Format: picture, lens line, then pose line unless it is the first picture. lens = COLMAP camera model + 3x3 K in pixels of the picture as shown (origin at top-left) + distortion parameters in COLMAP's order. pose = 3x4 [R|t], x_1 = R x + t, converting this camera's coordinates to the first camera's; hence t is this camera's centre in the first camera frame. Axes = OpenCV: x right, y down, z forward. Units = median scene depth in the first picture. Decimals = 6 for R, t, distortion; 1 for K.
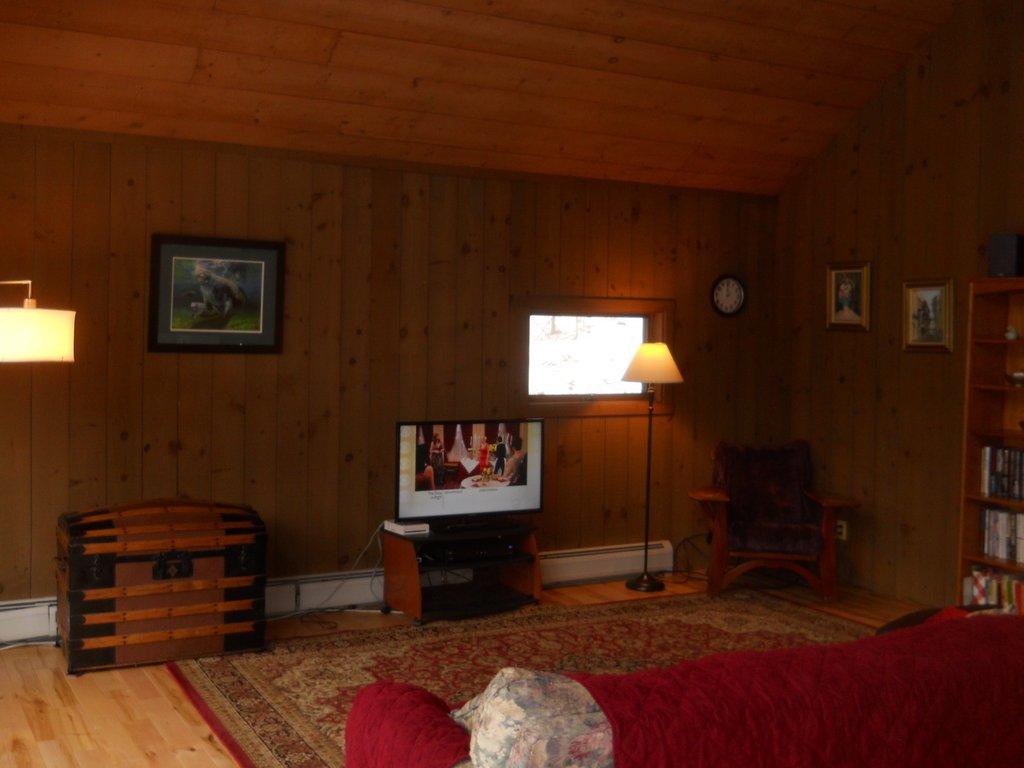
lens RADIAL K [[1128.6, 0, 510.5], [0, 1128.6, 333.1], [0, 0, 1]] dist [0.013234, -0.004812]
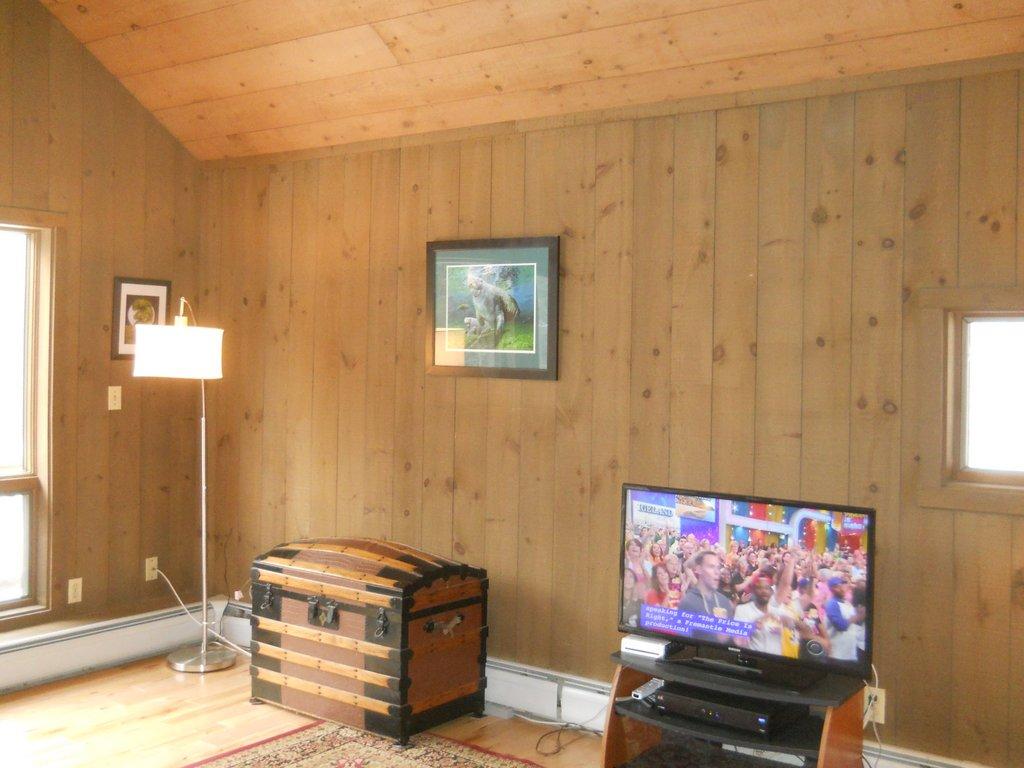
lens RADIAL K [[1146.4, 0, 509.6], [0, 1146.4, 362.3], [0, 0, 1]] dist [-0.005060, -0.000566]
pose [[0.417452, -0.001827, -0.908697, 0.512154], [-0.010957, 0.999915, -0.007044, 0.012214], [0.908633, 0.012897, 0.417396, 0.666636]]
